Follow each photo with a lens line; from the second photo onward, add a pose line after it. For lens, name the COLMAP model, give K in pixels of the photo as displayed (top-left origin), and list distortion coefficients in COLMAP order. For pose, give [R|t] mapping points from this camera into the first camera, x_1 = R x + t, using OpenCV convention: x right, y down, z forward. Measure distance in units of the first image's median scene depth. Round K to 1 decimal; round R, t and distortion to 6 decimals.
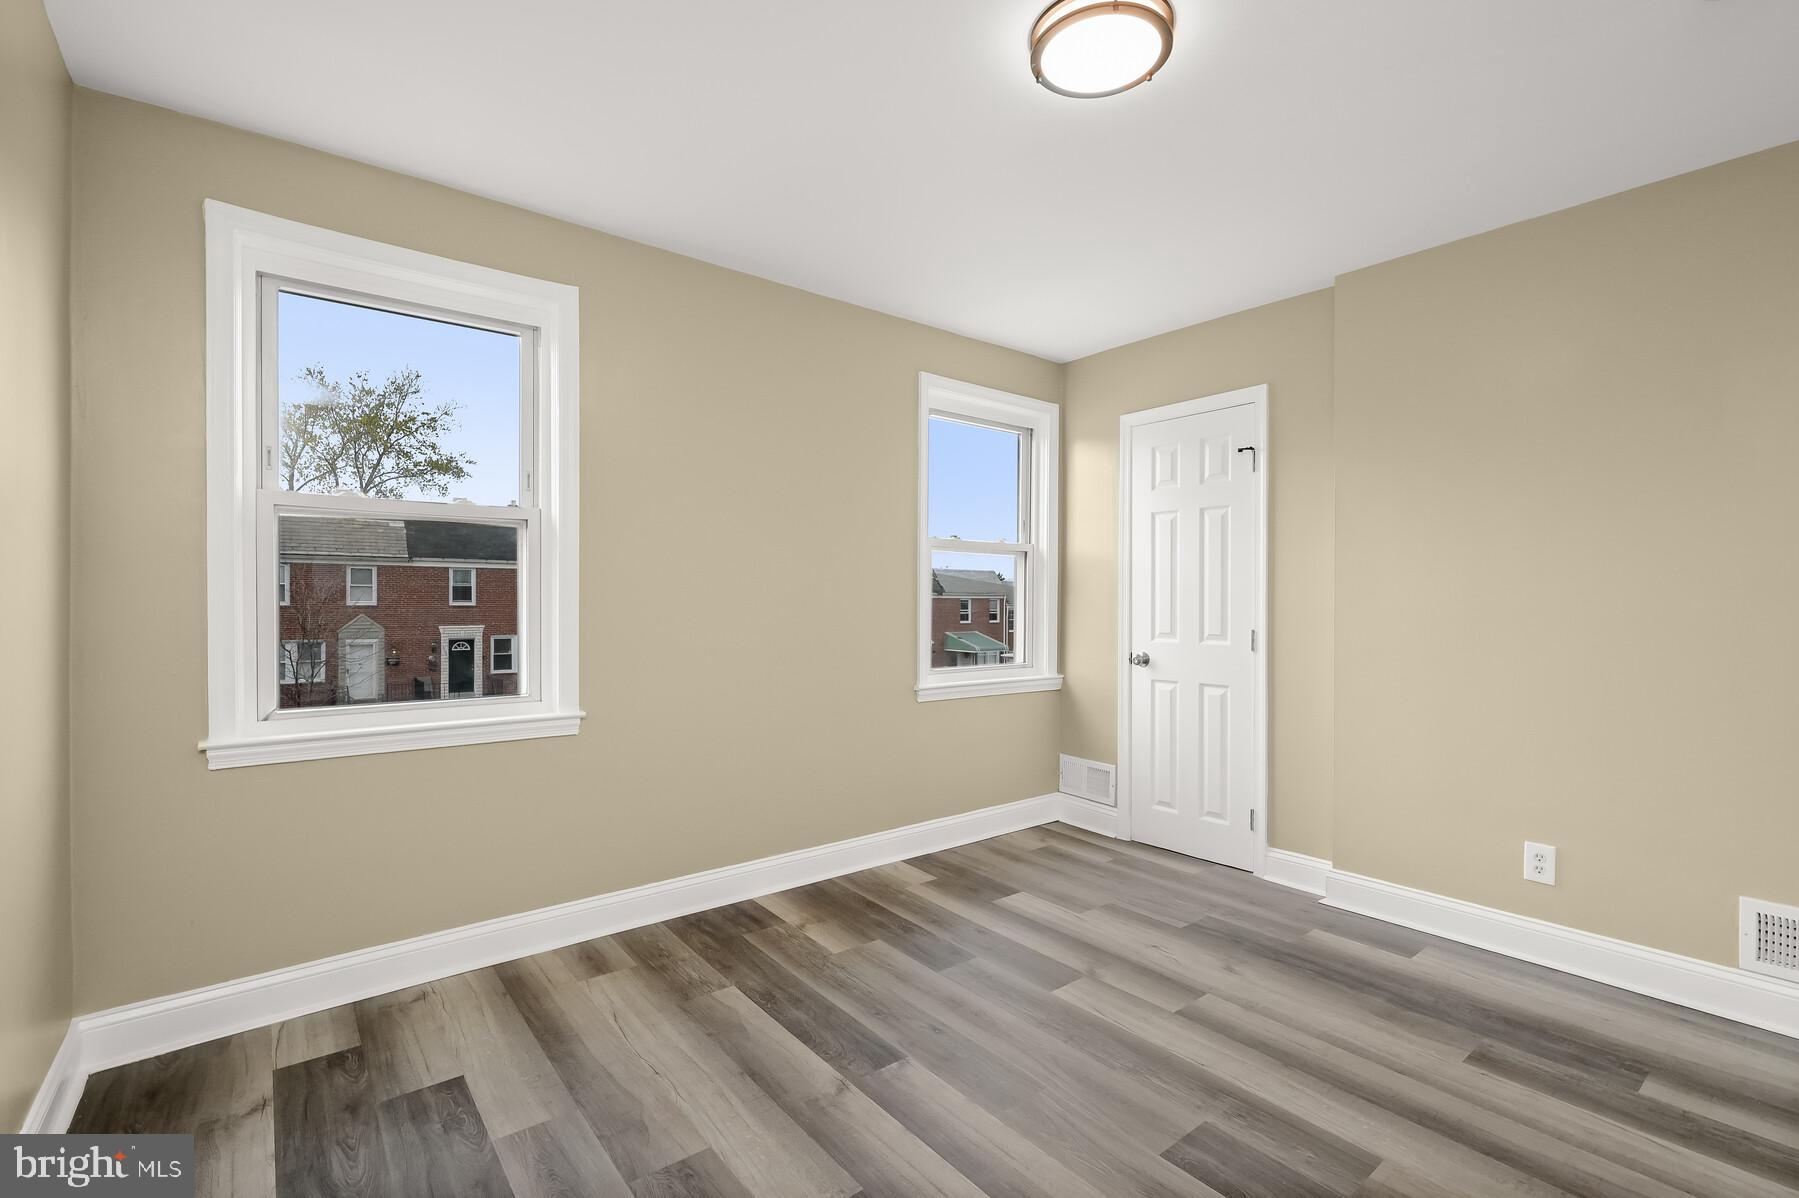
lens RADIAL K [[806.5, 0, 896.4], [0, 806.5, 607.6], [0, 0, 1]] dist [0.002676, 0.000049]
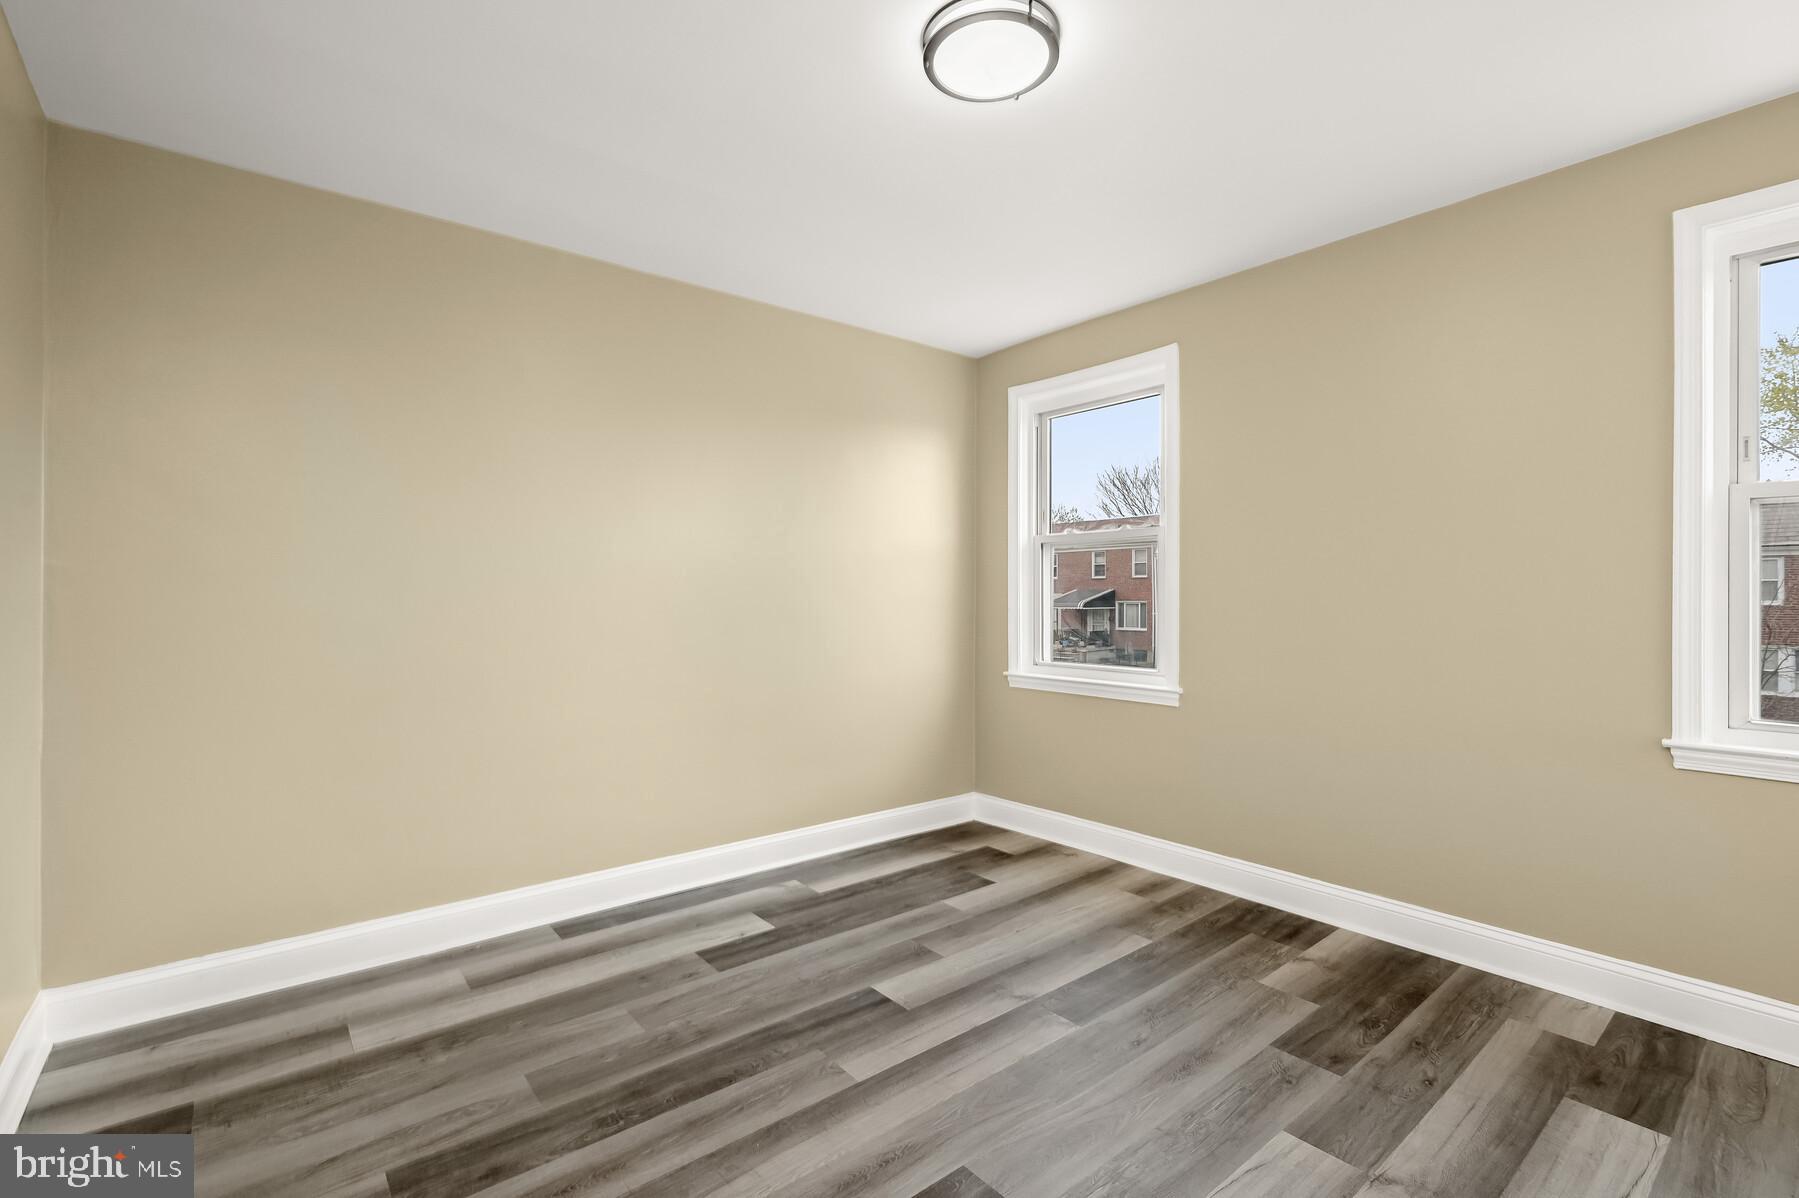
lens RADIAL K [[797.2, 0, 905.5], [0, 797.2, 591.8], [0, 0, 1]] dist [0.002954, 0.000614]
pose [[0.020296, -0.005644, -0.999778, 0.813303], [-0.005682, 0.999967, -0.005760, -0.008511], [0.999778, 0.005797, 0.020263, 0.567242]]
